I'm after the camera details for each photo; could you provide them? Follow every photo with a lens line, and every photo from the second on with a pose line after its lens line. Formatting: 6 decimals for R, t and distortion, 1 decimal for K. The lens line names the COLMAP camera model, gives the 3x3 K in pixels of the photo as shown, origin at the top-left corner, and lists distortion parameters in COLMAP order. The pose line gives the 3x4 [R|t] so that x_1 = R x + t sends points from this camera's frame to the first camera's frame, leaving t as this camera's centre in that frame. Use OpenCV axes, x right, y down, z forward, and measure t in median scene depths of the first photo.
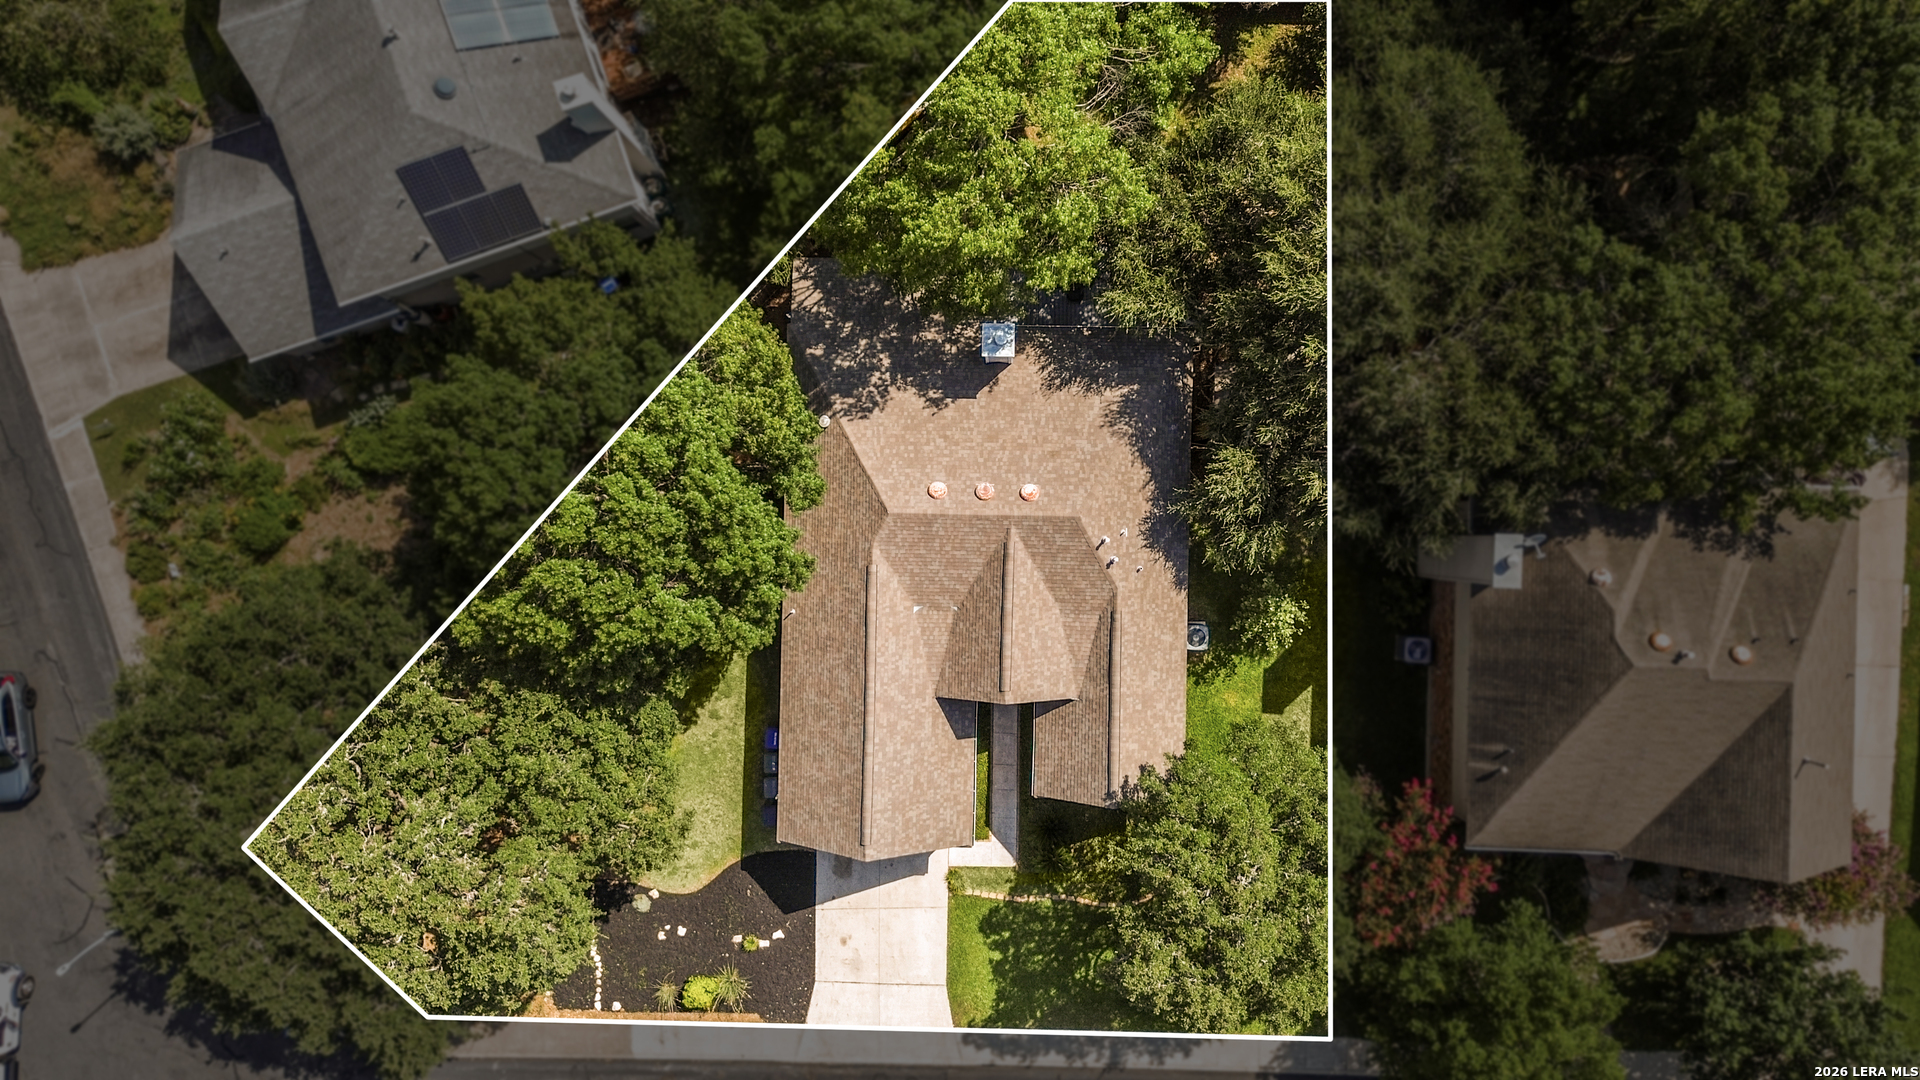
lens RADIAL K [[1377.3, 0, 960.0], [0, 1377.3, 540.0], [0, 0, 1]] dist [0.072665, -0.071474]
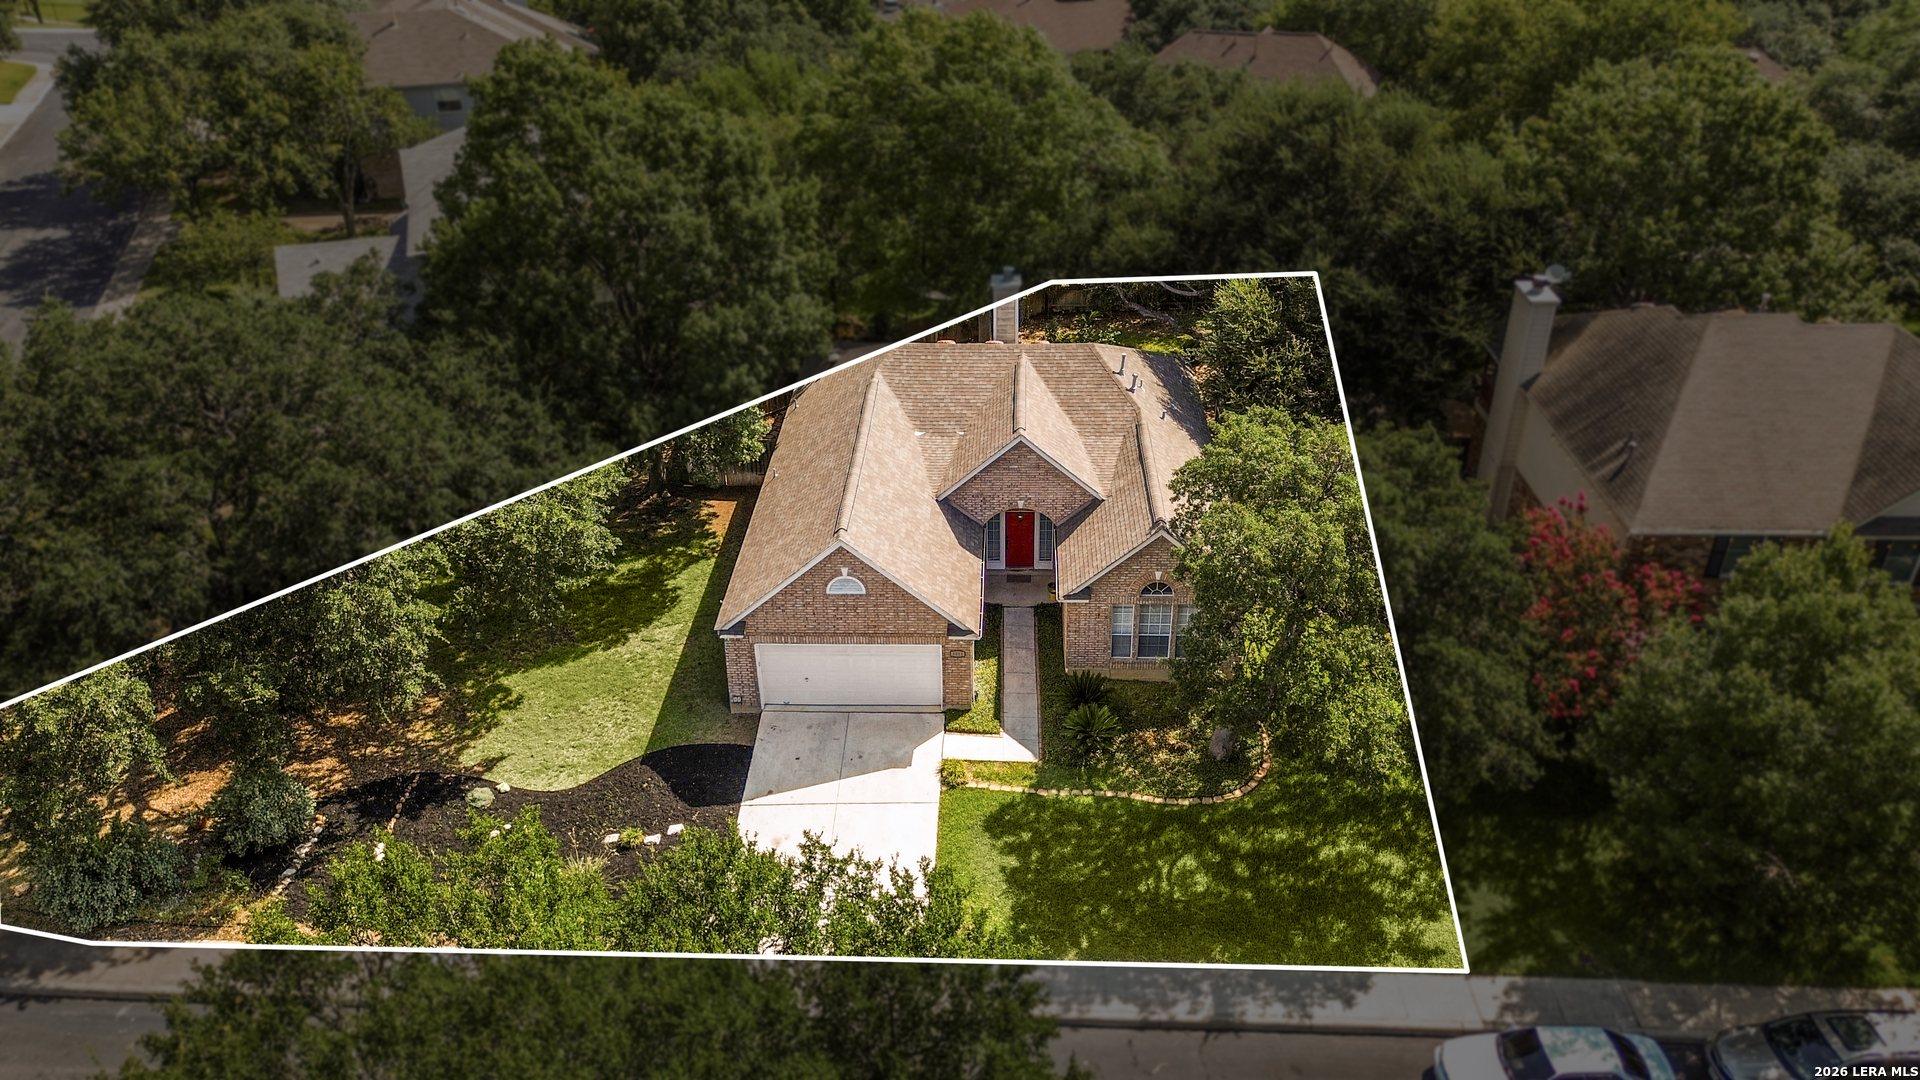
lens RADIAL K [[1377.3, 0, 960.0], [0, 1377.3, 540.0], [0, 0, 1]] dist [0.072665, -0.071474]
pose [[0.999626, 0.027236, -0.002615, -0.000145], [-0.015781, 0.495846, -0.868267, 0.781779], [-0.022352, 0.867983, 0.496090, 0.558448]]
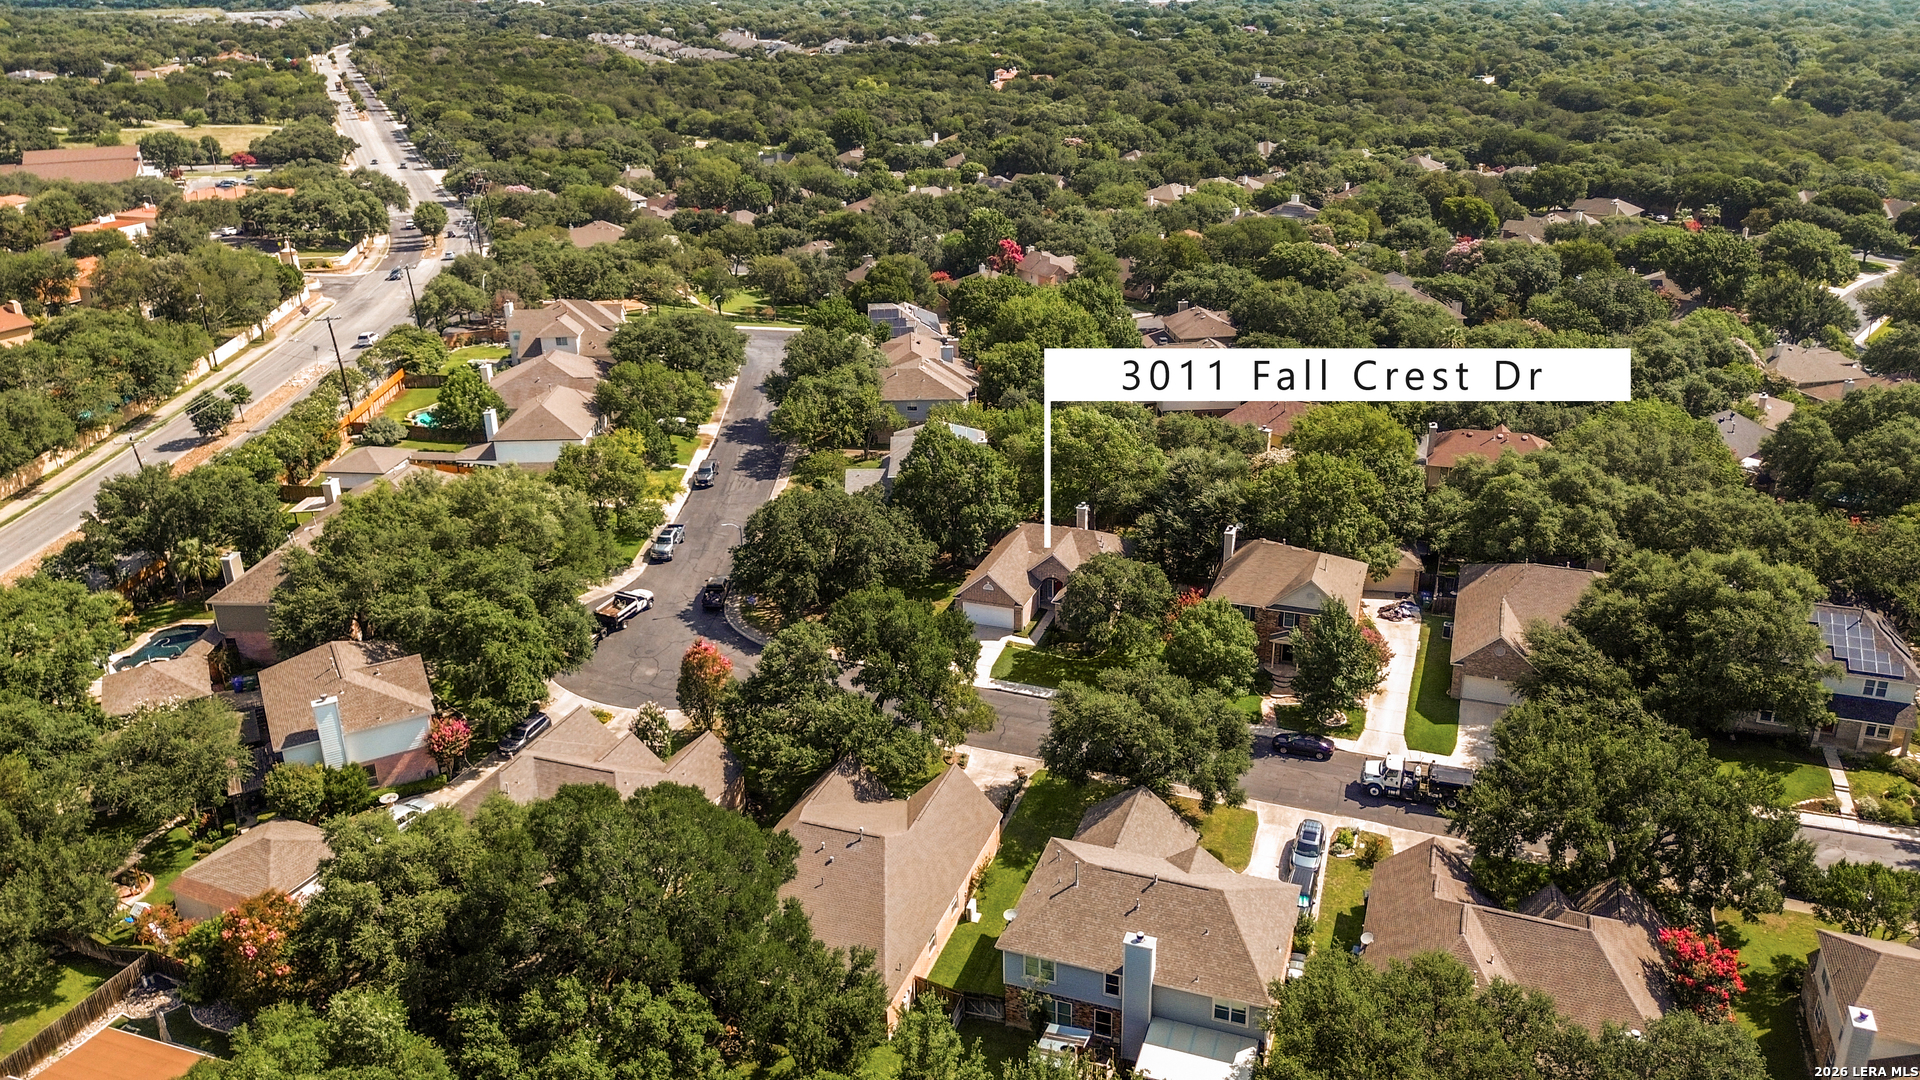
lens RADIAL K [[1346.5, 0, 960.0], [0, 1346.5, 540.0], [0, 0, 1]] dist [0.057832, -0.062361]
pose [[0.943933, 0.142299, -0.297895, 0.586522], [-0.329612, 0.355343, -0.874693, 2.253791], [-0.018613, 0.923841, 0.382324, -0.060330]]
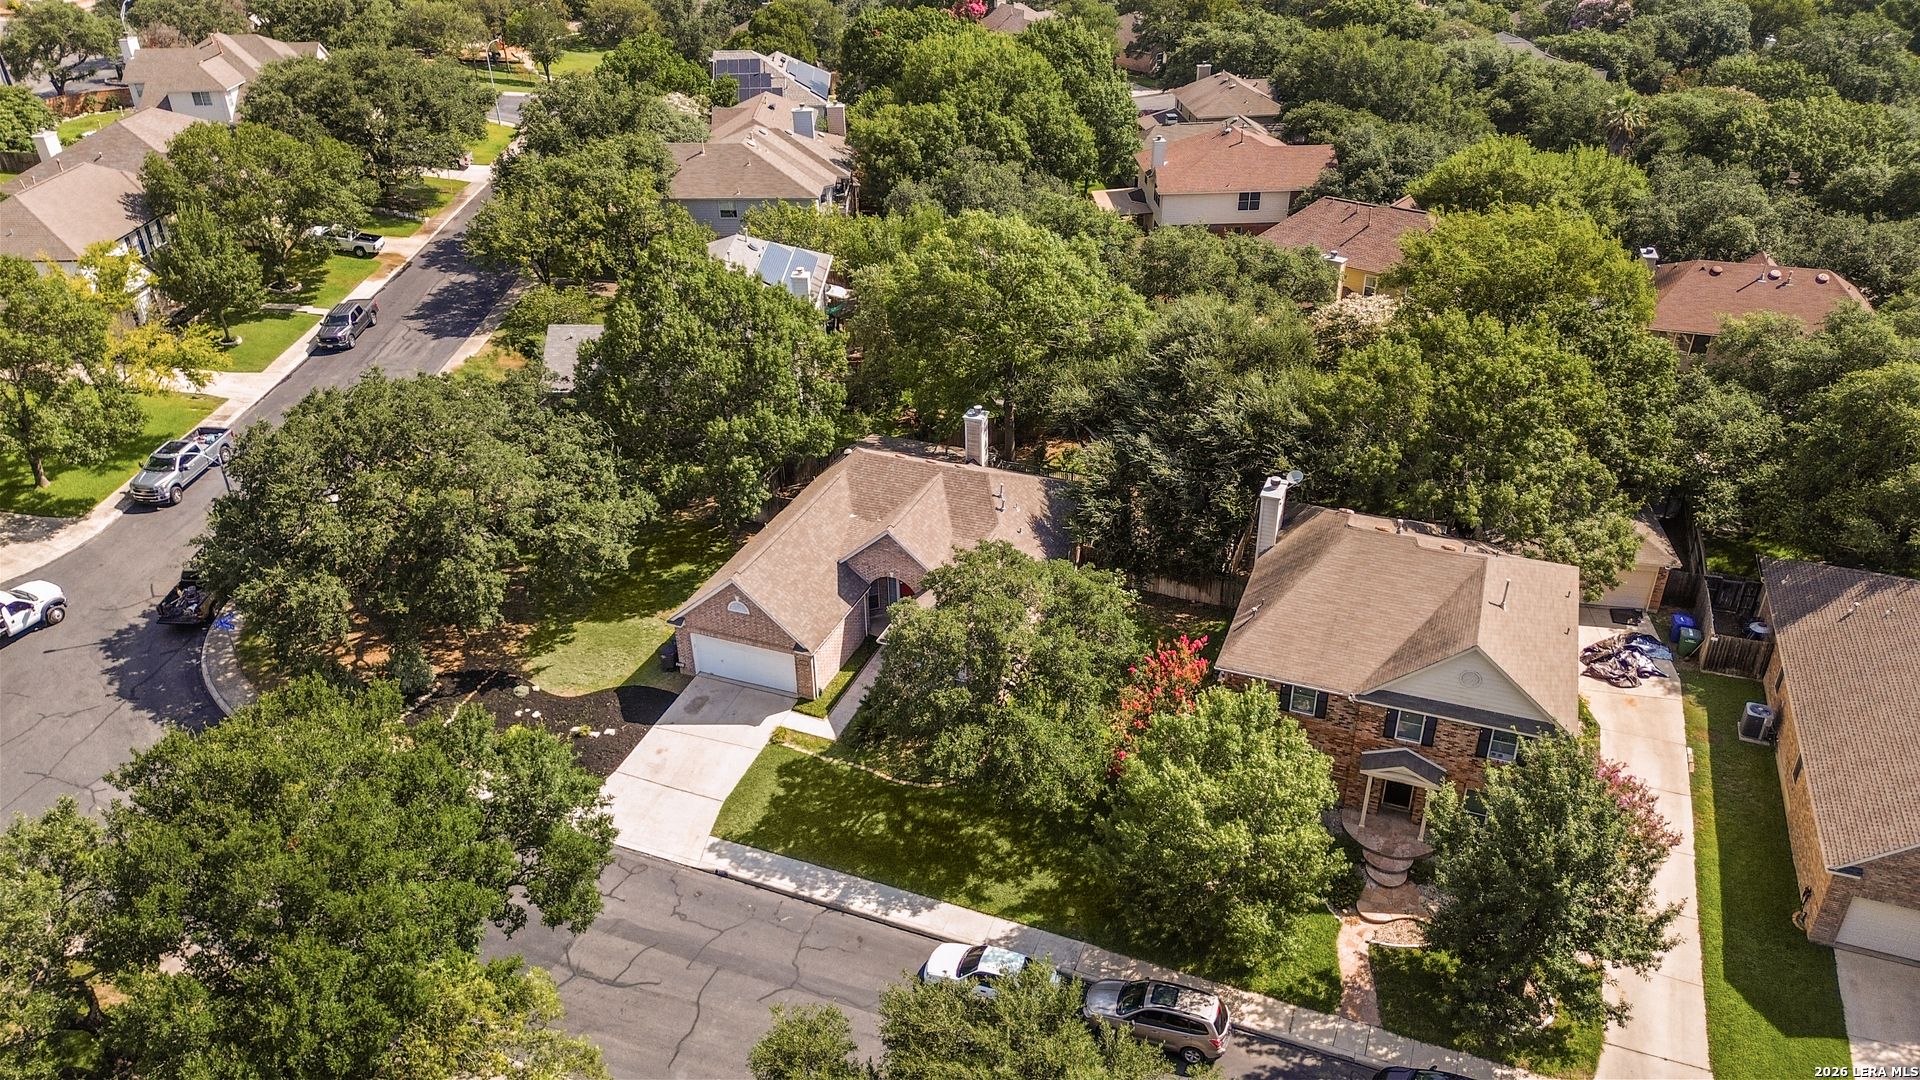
lens RADIAL K [[1346.5, 0, 960.0], [0, 1346.5, 540.0], [0, 0, 1]] dist [0.057832, -0.062361]
pose [[0.938413, 0.192674, -0.286805, 0.406820], [-0.344575, 0.460706, -0.817935, 0.996784], [-0.025462, 0.866387, 0.498723, 0.329534]]
